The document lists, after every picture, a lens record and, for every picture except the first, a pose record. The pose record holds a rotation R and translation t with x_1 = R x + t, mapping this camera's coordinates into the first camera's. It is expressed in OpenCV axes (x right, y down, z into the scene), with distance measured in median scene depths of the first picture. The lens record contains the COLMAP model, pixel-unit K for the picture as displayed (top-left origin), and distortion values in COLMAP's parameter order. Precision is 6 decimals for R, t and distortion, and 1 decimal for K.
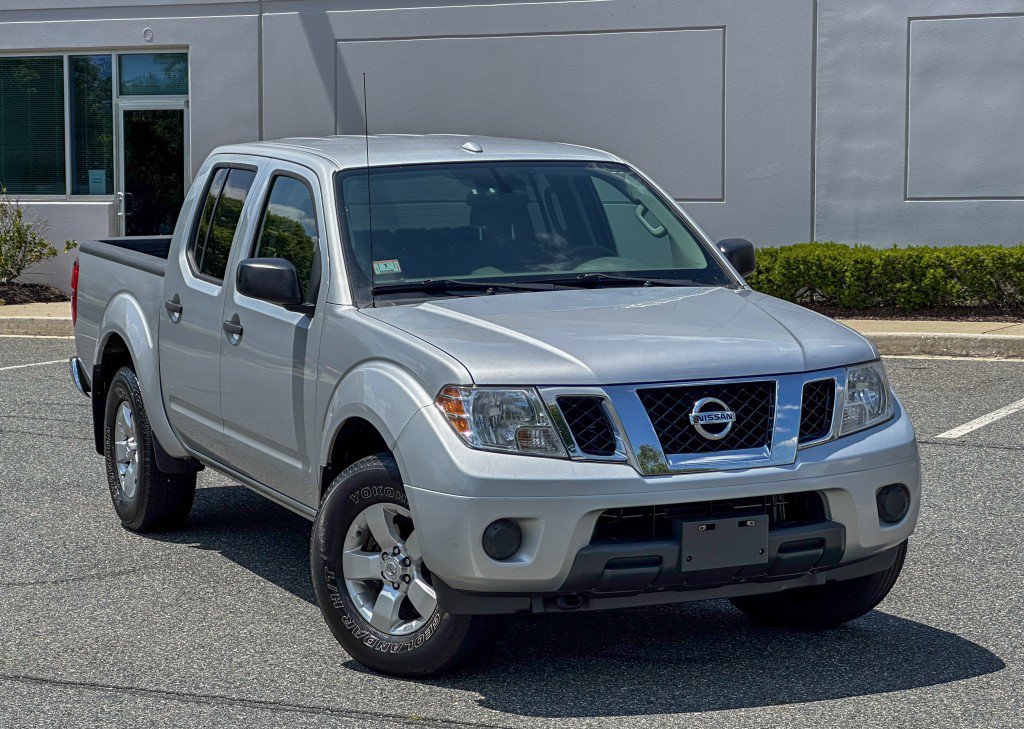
lens RADIAL K [[2701.7, 0, 509.5], [0, 2701.7, 365.9], [0, 0, 1]] dist [-0.537265, 15.505661]
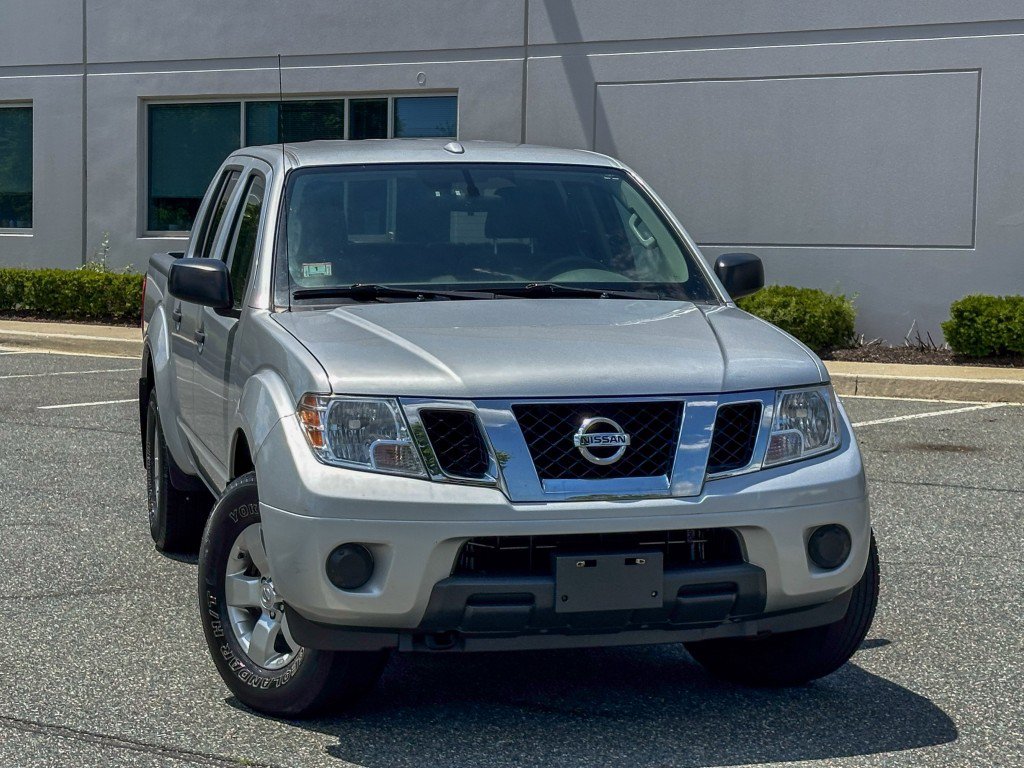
lens RADIAL K [[2510.4, 0, 512.0], [0, 2510.4, 384.0], [0, 0, 1]] dist [-0.260916, 6.706369]
pose [[0.984257, 0.029390, -0.174281, 0.183516], [-0.032071, 0.999406, -0.012588, 0.011872], [0.173807, 0.017979, 0.984616, 0.180166]]
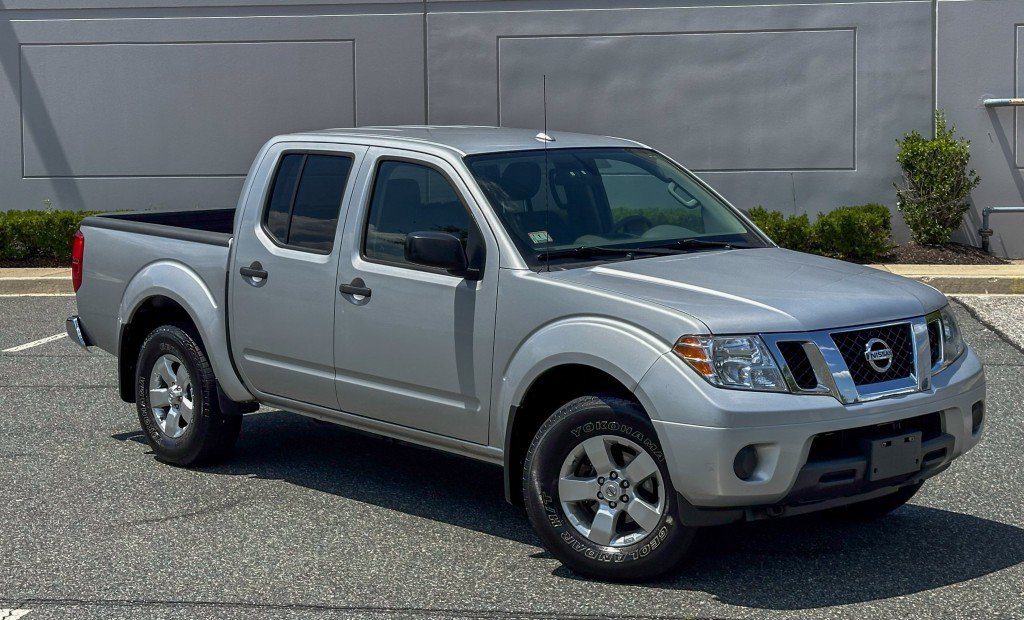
lens RADIAL K [[1993.3, 0, 515.5], [0, 1993.3, 263.0], [0, 0, 1]] dist [0.209028, 0.105562]
pose [[0.949365, -0.023181, 0.313317, -0.359396], [0.027965, 0.999551, -0.010782, -0.016998], [-0.312927, 0.018998, 0.949587, 0.172100]]
